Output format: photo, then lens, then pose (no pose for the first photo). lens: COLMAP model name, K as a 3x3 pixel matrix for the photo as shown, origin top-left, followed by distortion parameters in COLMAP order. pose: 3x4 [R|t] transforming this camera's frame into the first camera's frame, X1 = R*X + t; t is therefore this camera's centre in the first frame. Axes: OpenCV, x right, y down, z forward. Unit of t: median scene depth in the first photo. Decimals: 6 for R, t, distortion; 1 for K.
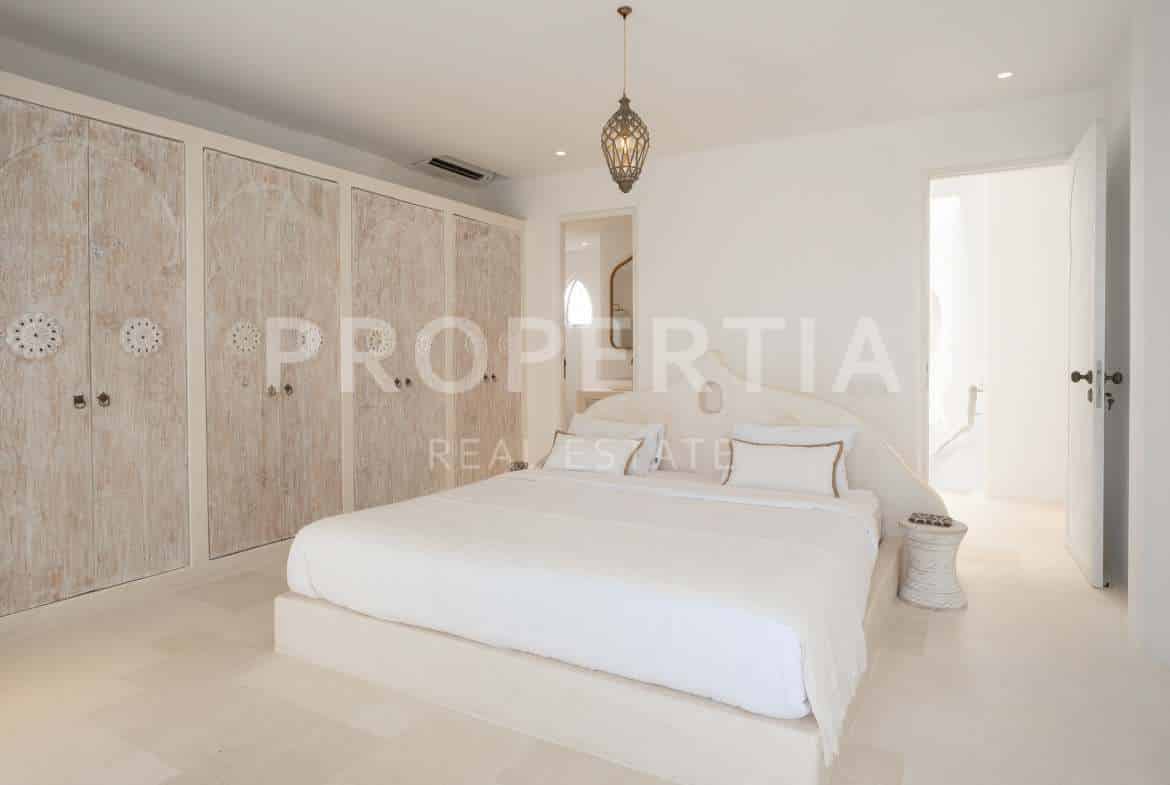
lens RADIAL K [[670.7, 0, 589.8], [0, 670.7, 384.2], [0, 0, 1]] dist [-0.010704, 0.001290]
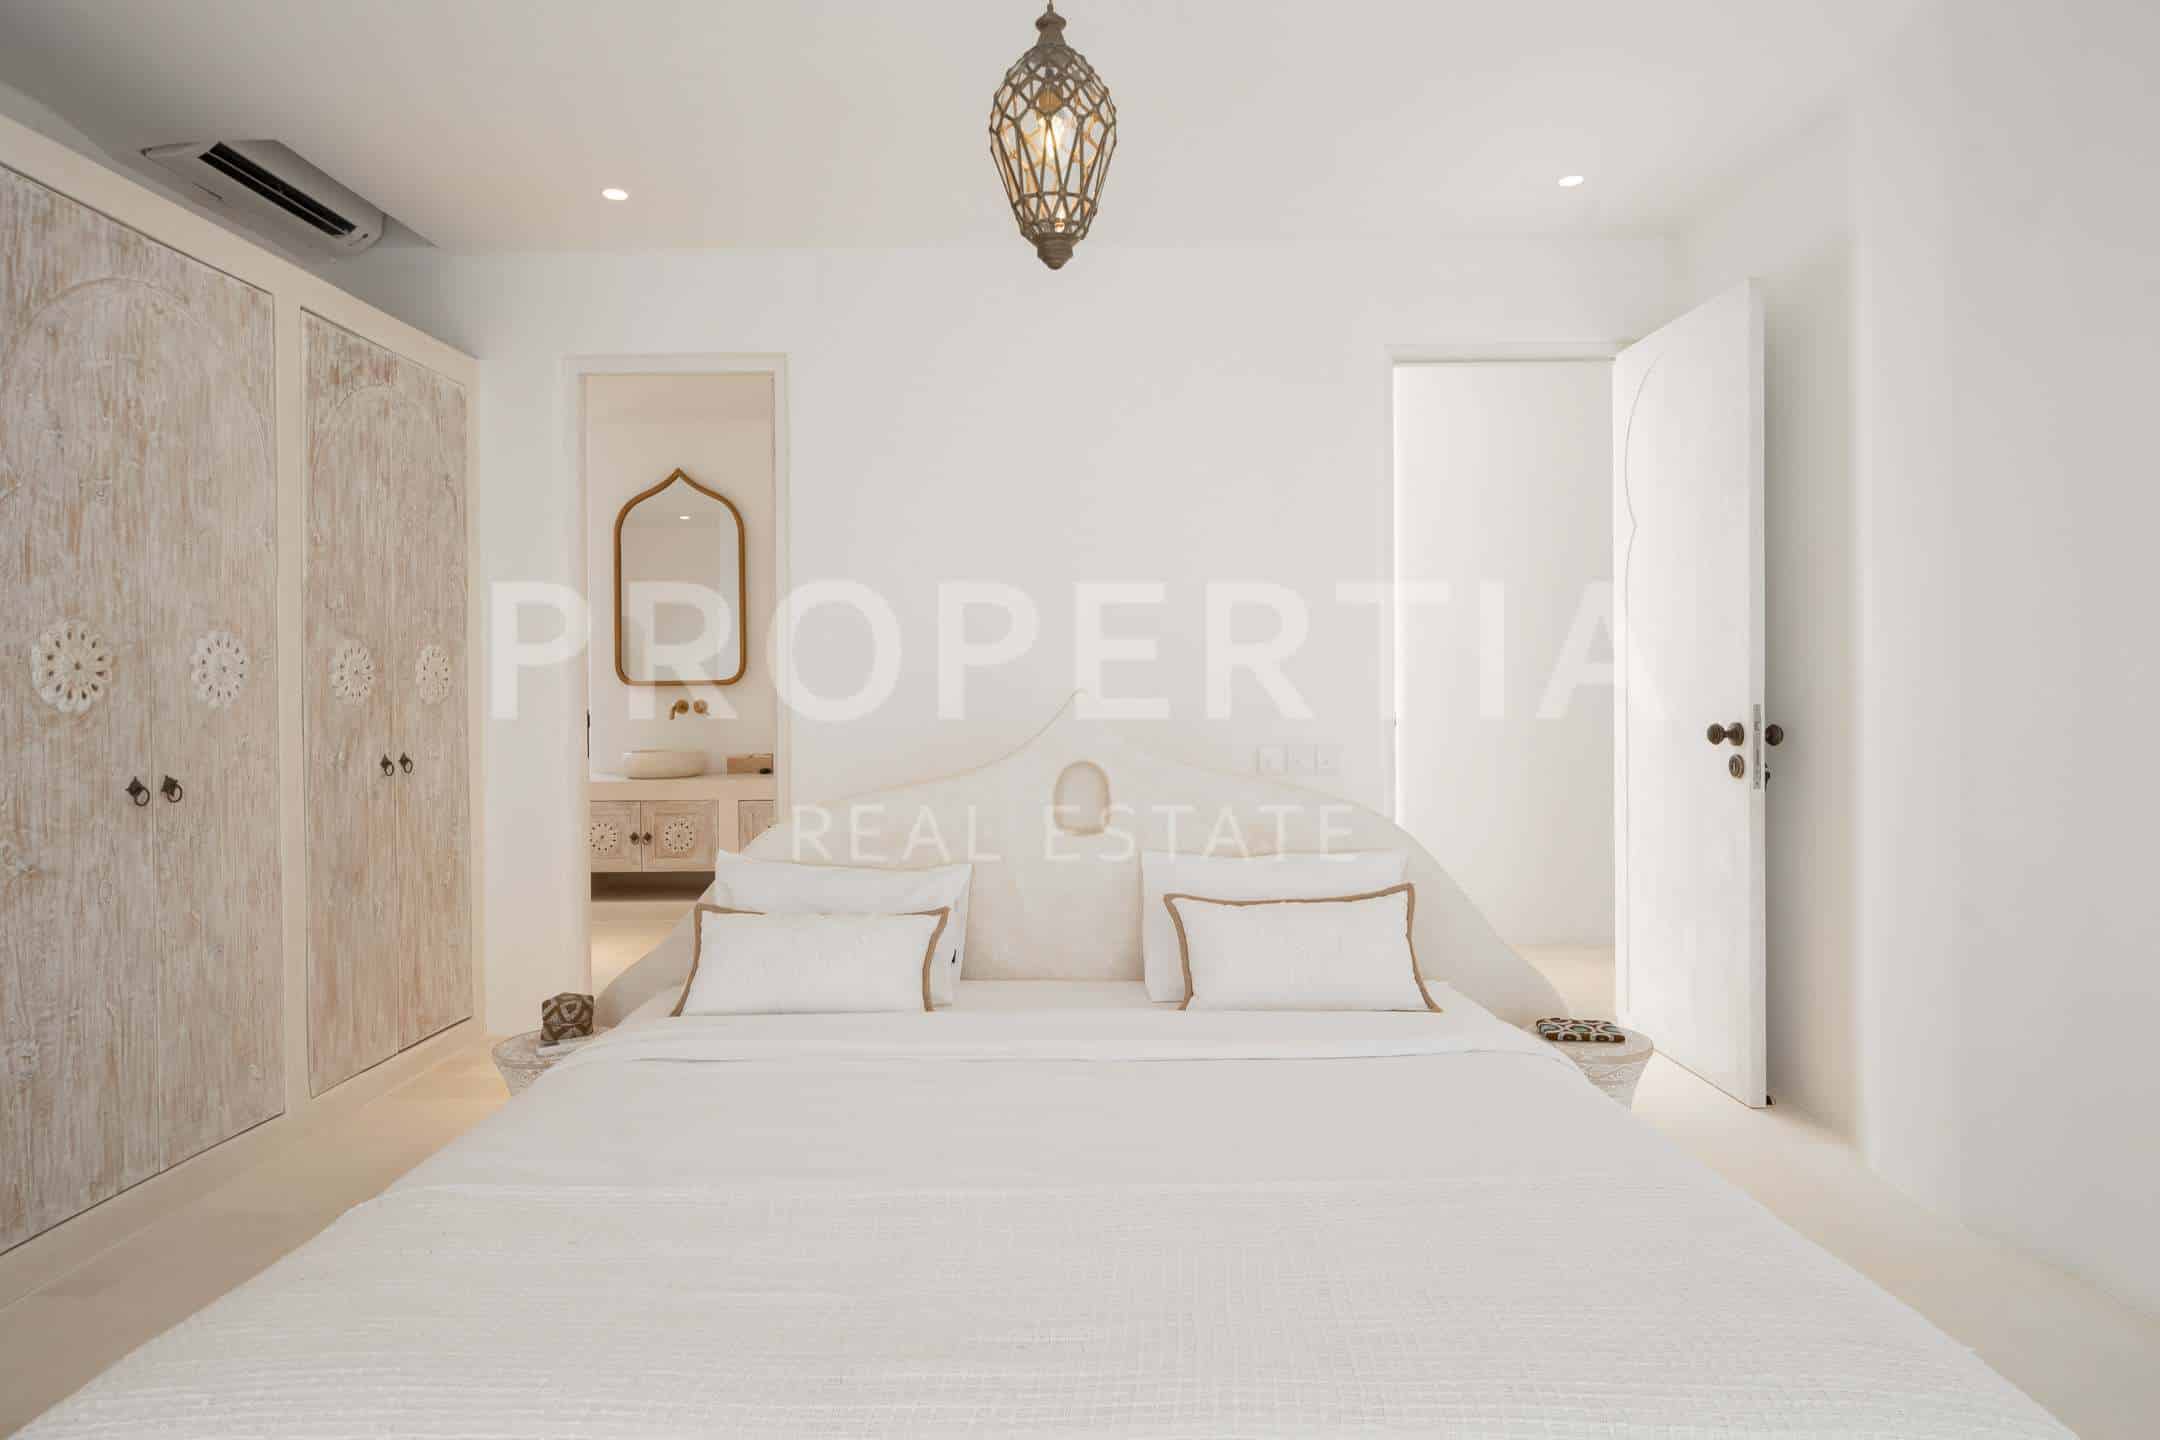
lens RADIAL K [[1238.2, 0, 1082.4], [0, 1238.2, 715.8], [0, 0, 1]] dist [-0.010704, 0.001290]
pose [[0.876900, -0.013916, 0.480471, -0.177698], [0.027064, 0.999425, -0.020448, -0.015052], [-0.479910, 0.030934, 0.876772, 0.266915]]
